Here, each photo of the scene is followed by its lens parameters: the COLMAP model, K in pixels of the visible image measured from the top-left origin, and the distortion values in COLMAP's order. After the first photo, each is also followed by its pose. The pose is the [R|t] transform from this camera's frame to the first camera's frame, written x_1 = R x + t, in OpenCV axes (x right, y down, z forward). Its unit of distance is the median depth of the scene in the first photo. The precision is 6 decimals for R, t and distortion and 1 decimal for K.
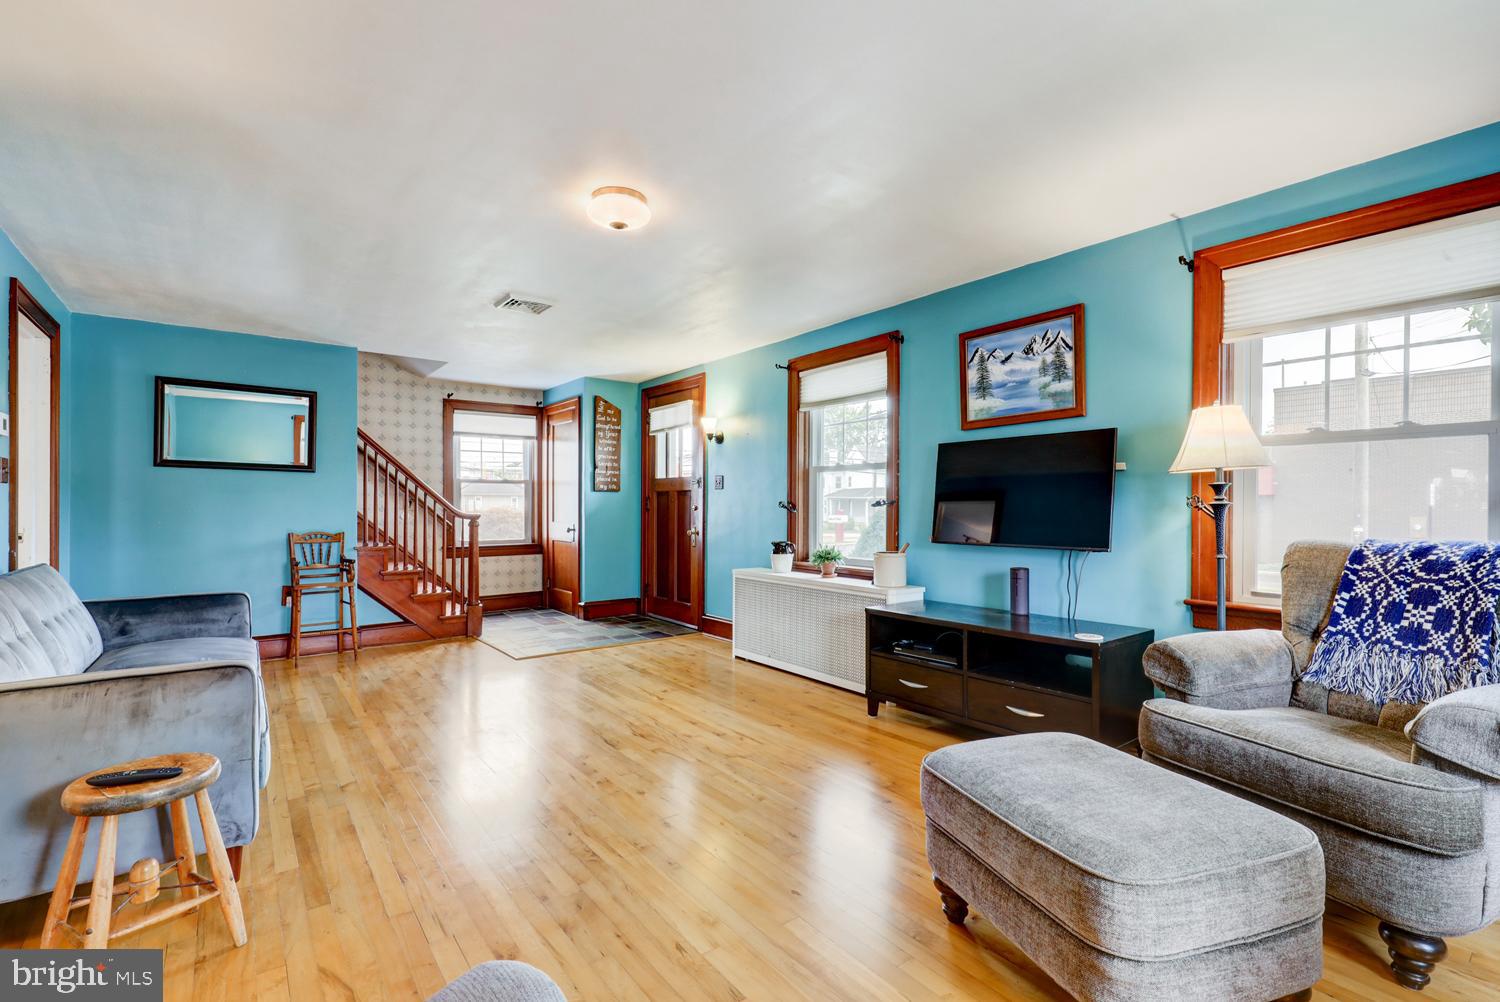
lens RADIAL K [[681.4, 0, 752.4], [0, 681.4, 504.9], [0, 0, 1]] dist [0.000205, 0.000980]
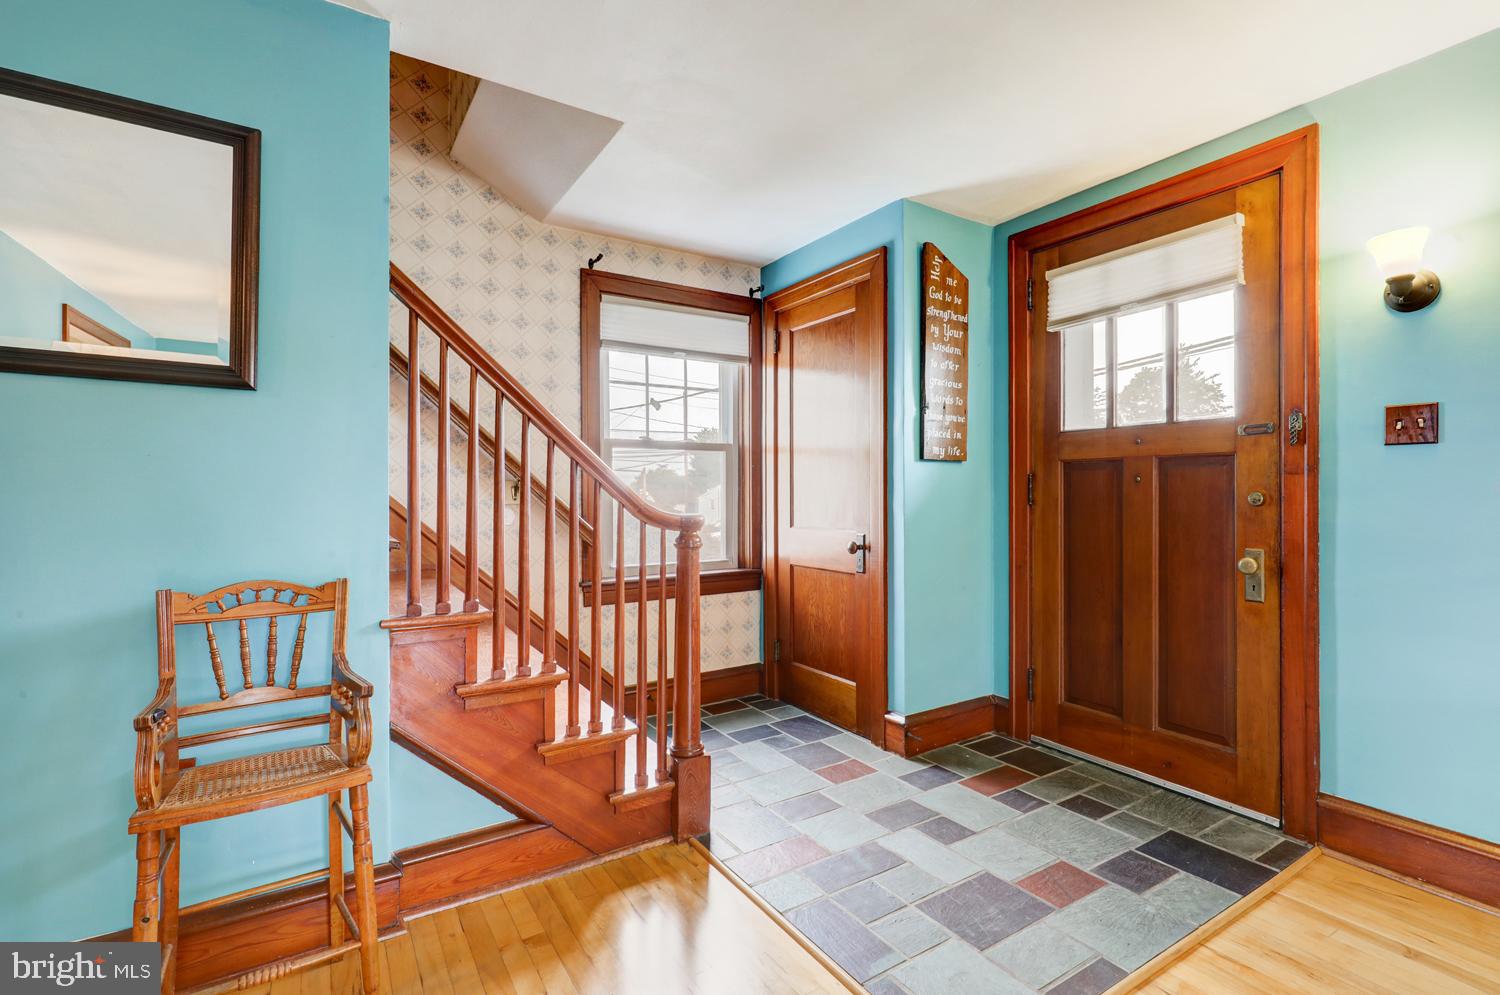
lens RADIAL K [[689.0, 0, 754.5], [0, 689.0, 491.2], [0, 0, 1]] dist [0.000128, 0.000766]
pose [[0.996401, -0.003073, -0.084713, -0.392489], [0.002949, 0.999994, -0.001583, -0.000121], [0.084717, 0.001328, 0.996404, 0.714182]]
